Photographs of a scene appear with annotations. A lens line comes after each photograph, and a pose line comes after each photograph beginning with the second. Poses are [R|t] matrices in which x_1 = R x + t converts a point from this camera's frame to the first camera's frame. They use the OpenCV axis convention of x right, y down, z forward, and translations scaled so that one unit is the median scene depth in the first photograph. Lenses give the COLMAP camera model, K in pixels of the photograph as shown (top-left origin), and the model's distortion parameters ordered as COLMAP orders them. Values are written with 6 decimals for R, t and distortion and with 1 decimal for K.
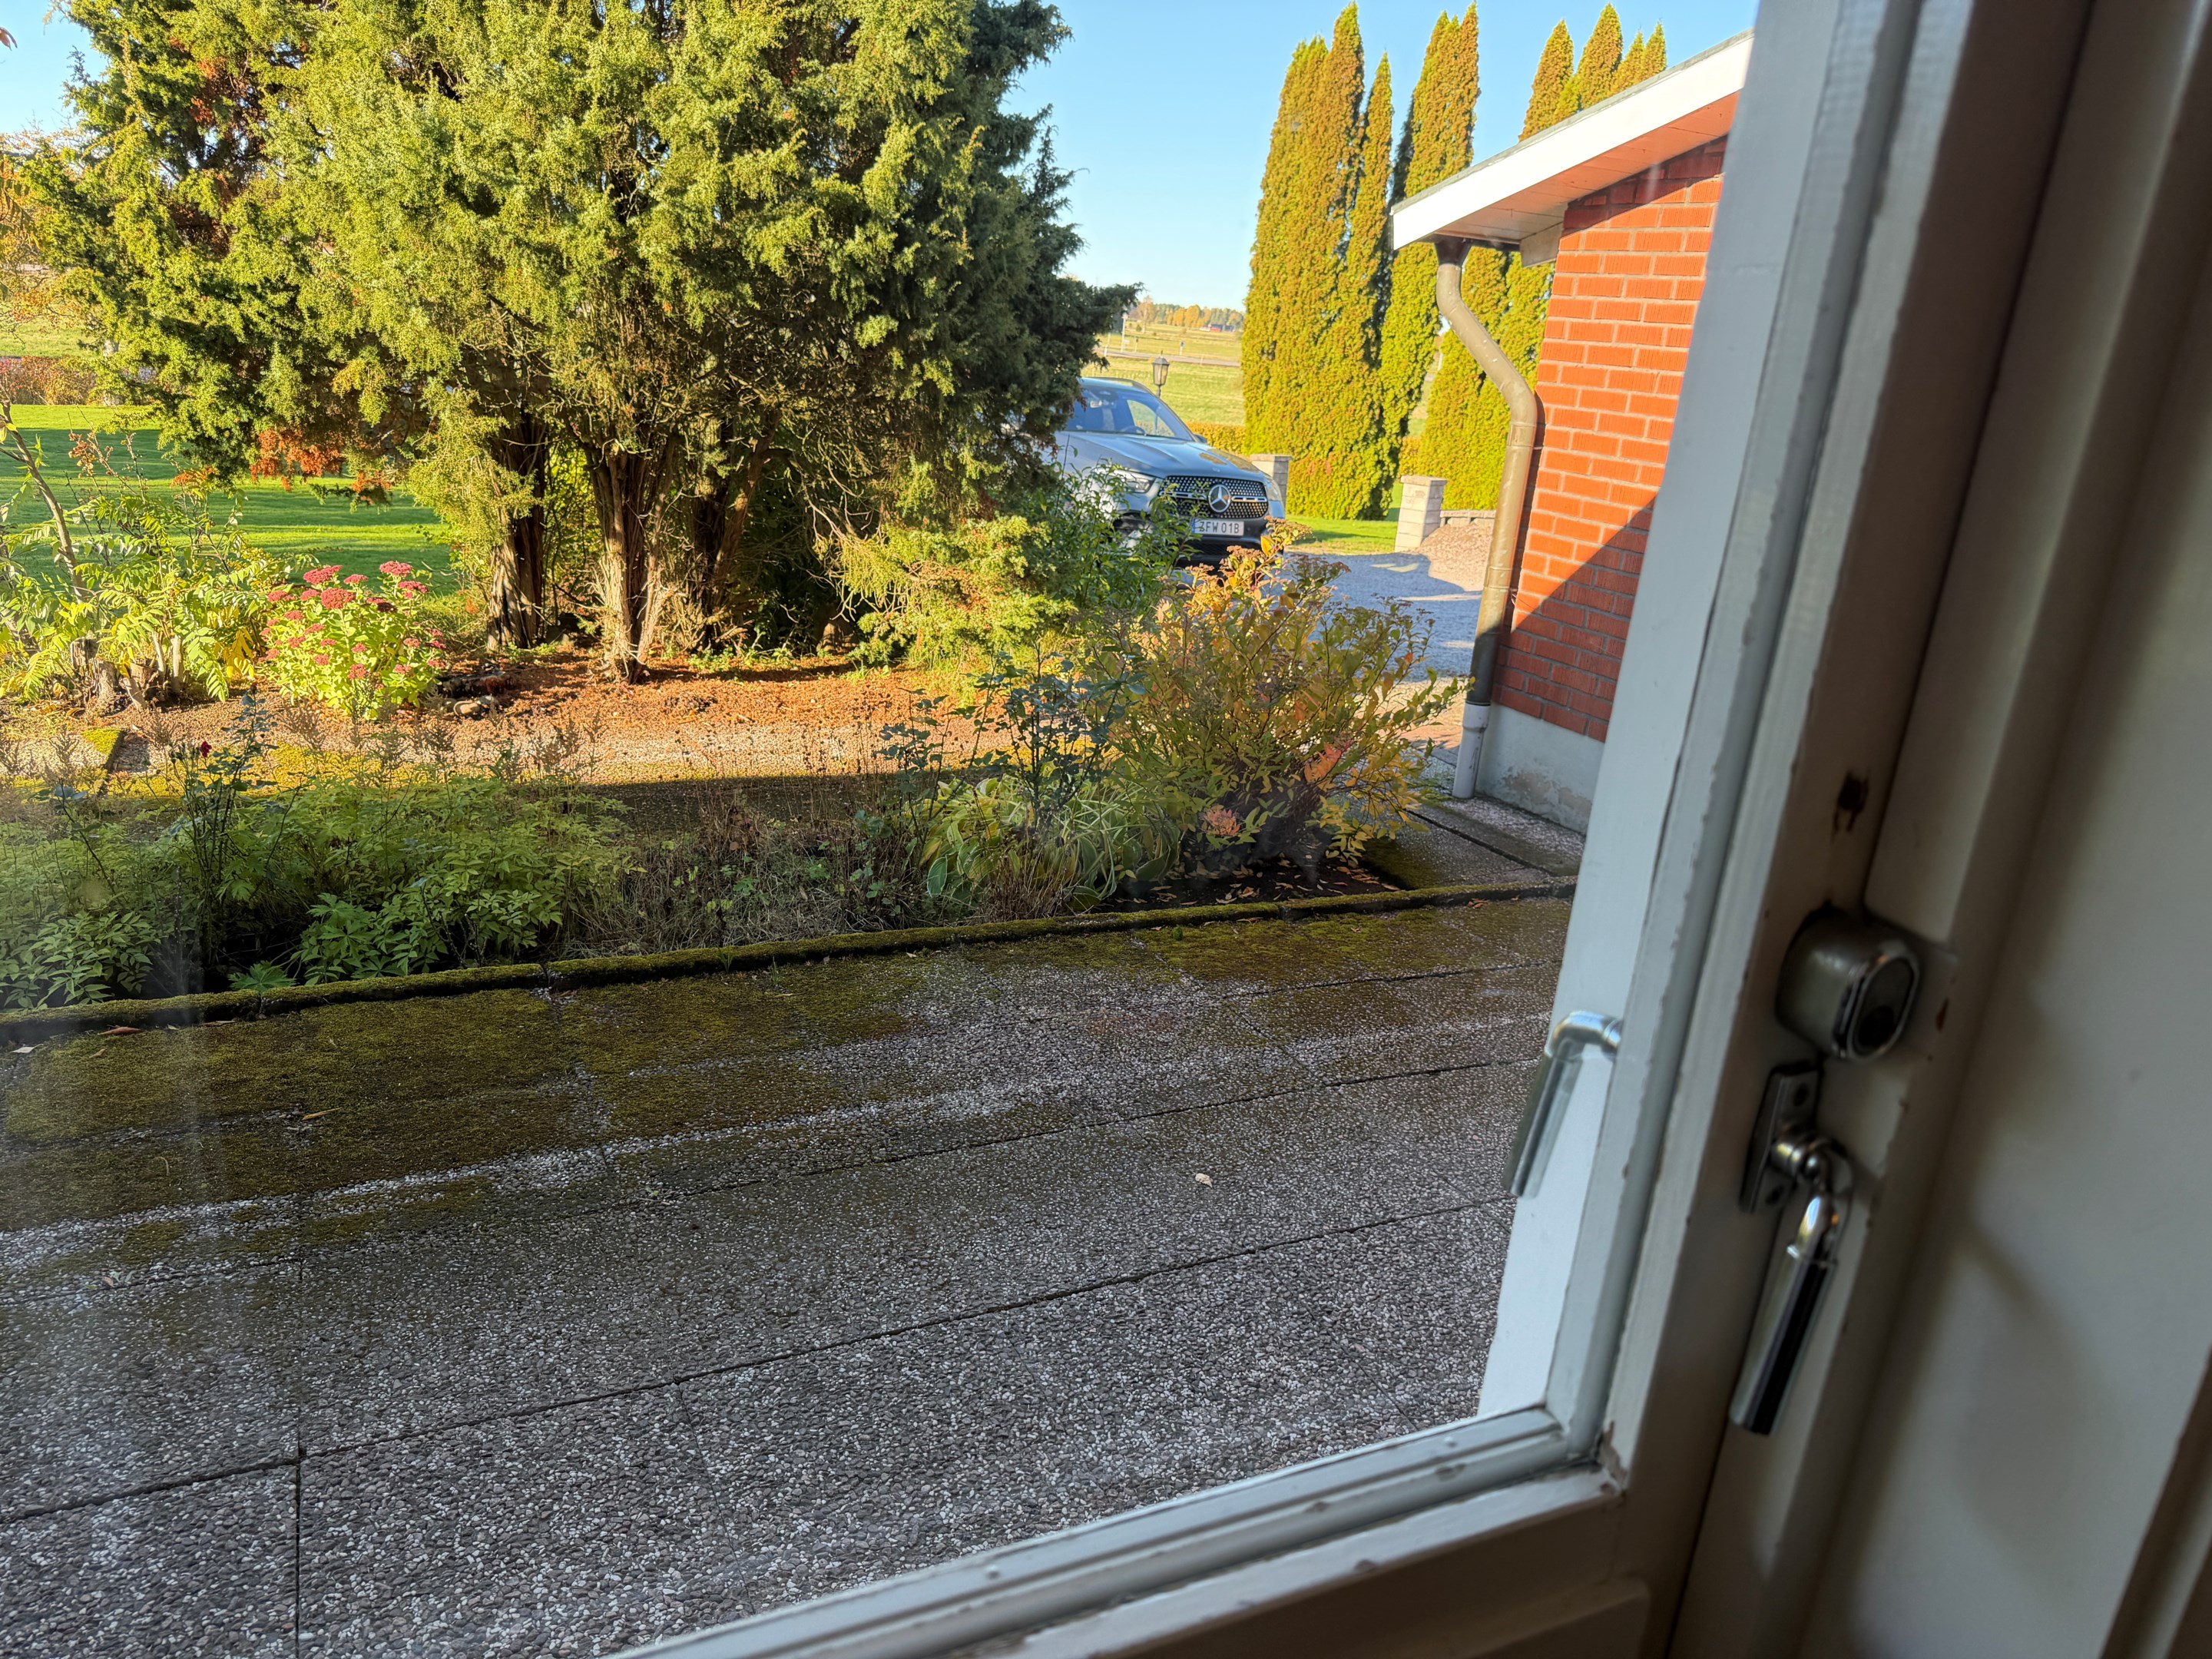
lens RADIAL K [[1545.0, 0, 1106.0], [0, 1545.0, 829.5], [0, 0, 1]] dist [0.086761, -0.151017]
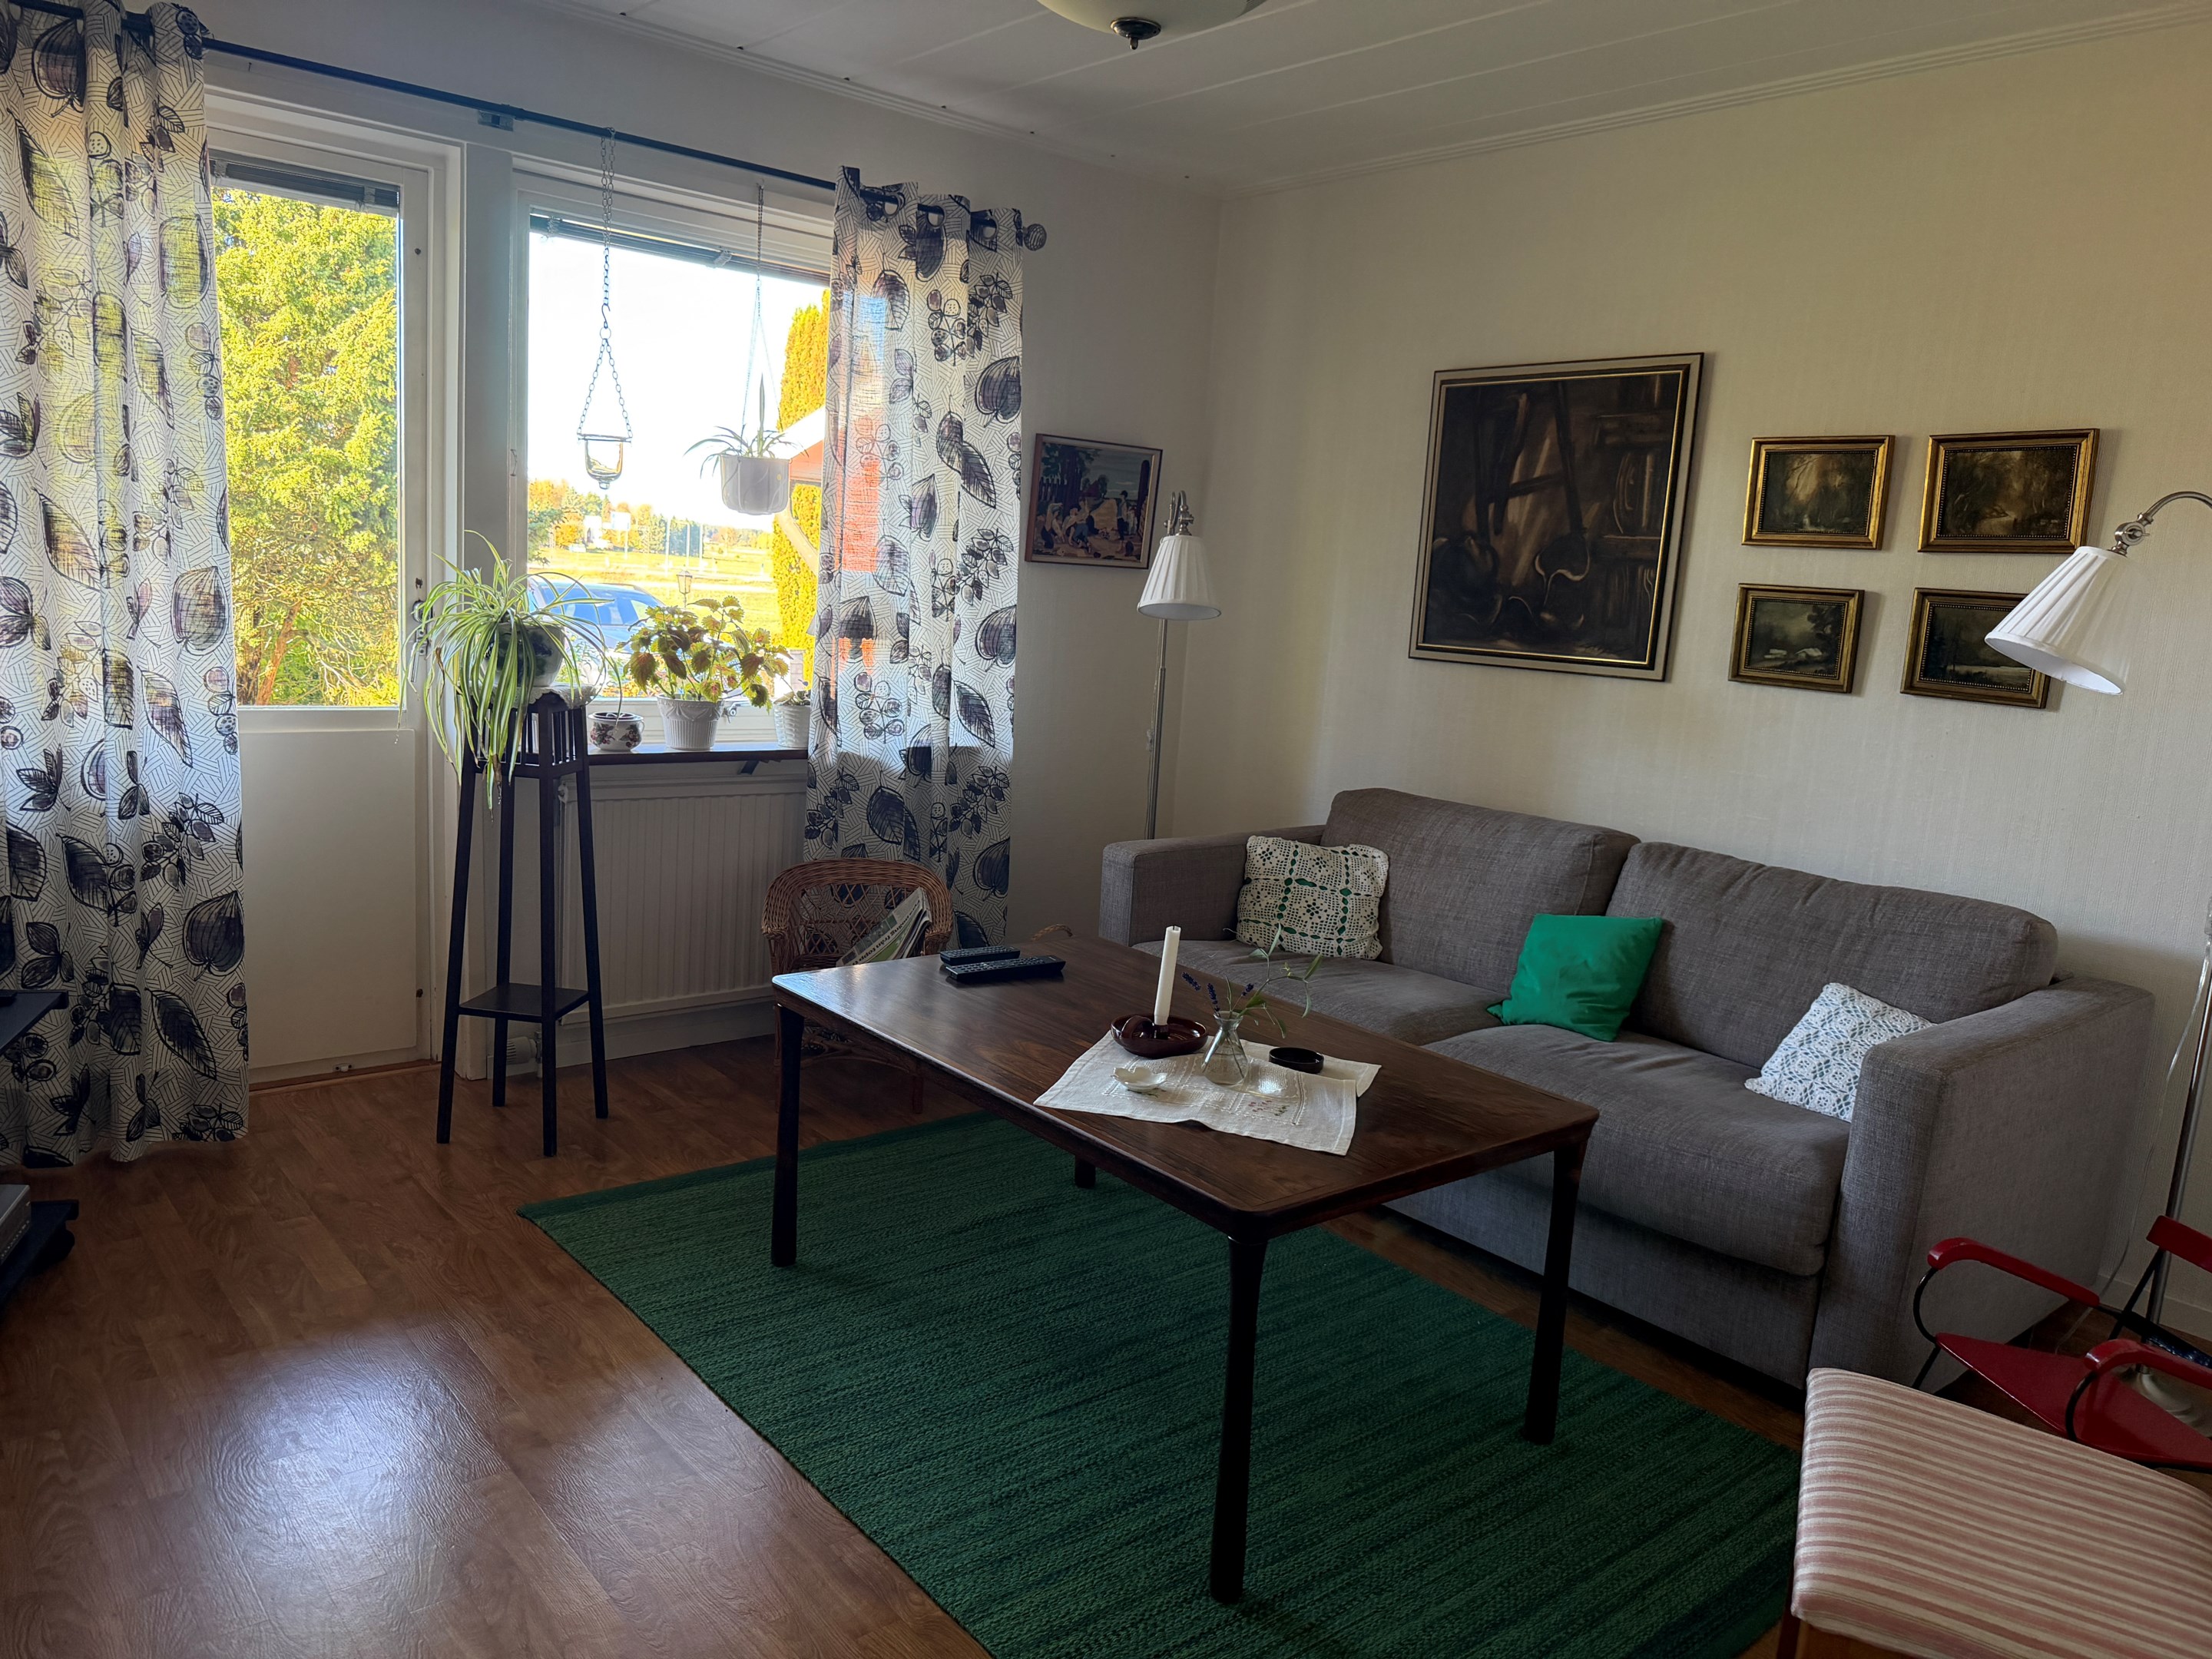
lens RADIAL K [[1545.0, 0, 1106.0], [0, 1545.0, 829.5], [0, 0, 1]] dist [0.086761, -0.151017]
pose [[0.966470, -0.067806, 0.247667, 0.161656], [0.099664, 0.987947, -0.118440, 0.213611], [-0.236651, 0.139152, 0.961578, -0.606167]]
